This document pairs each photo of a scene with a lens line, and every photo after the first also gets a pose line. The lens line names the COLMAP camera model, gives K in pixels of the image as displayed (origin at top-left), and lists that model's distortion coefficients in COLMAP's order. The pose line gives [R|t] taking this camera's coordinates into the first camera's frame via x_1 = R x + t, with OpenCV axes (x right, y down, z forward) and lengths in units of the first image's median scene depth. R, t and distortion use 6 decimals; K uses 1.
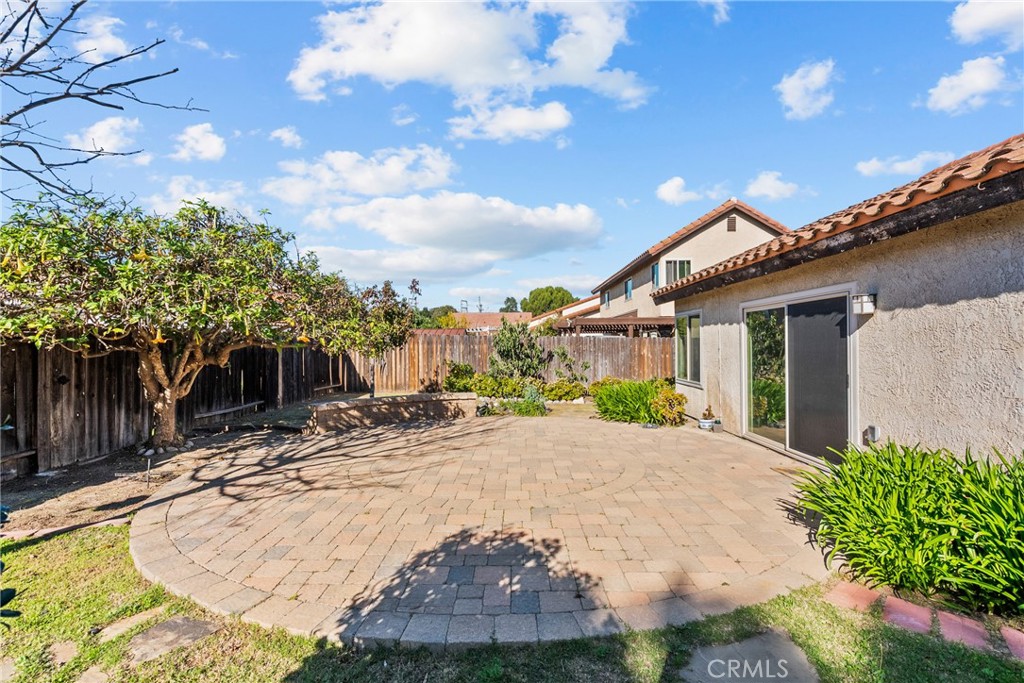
lens RADIAL K [[471.6, 0, 507.9], [0, 471.6, 343.4], [0, 0, 1]] dist [-0.001484, 0.001121]
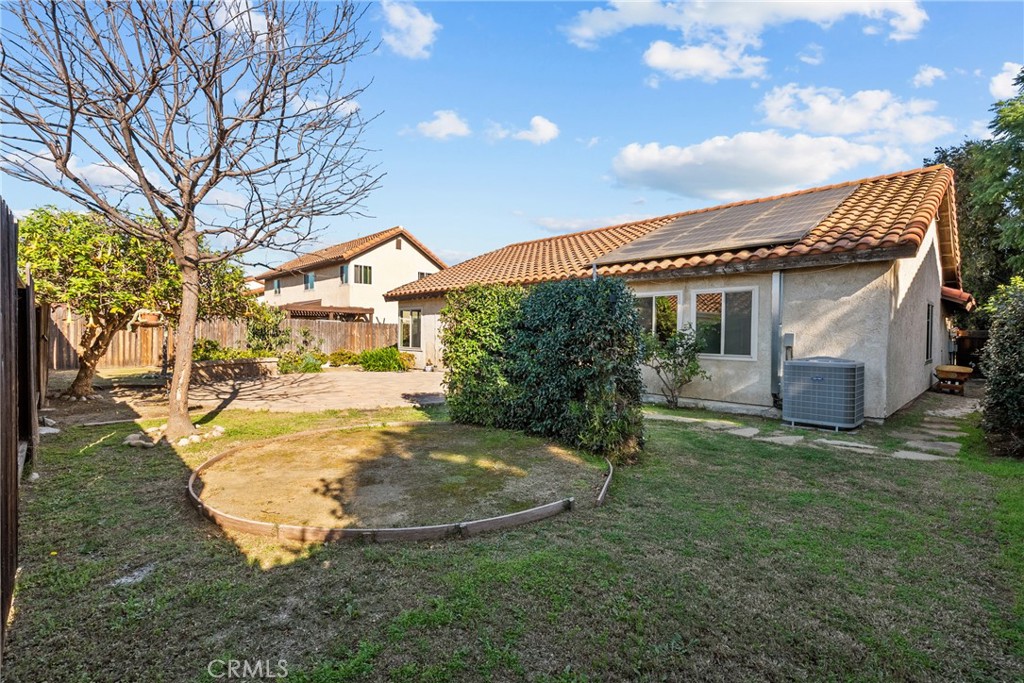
lens RADIAL K [[471.6, 0, 507.9], [0, 471.6, 343.4], [0, 0, 1]] dist [-0.001484, 0.001121]
pose [[0.709687, 0.002418, 0.704513, -0.288818], [-0.020837, 0.999629, 0.017560, 0.012380], [-0.704209, -0.027142, 0.709474, -0.240154]]
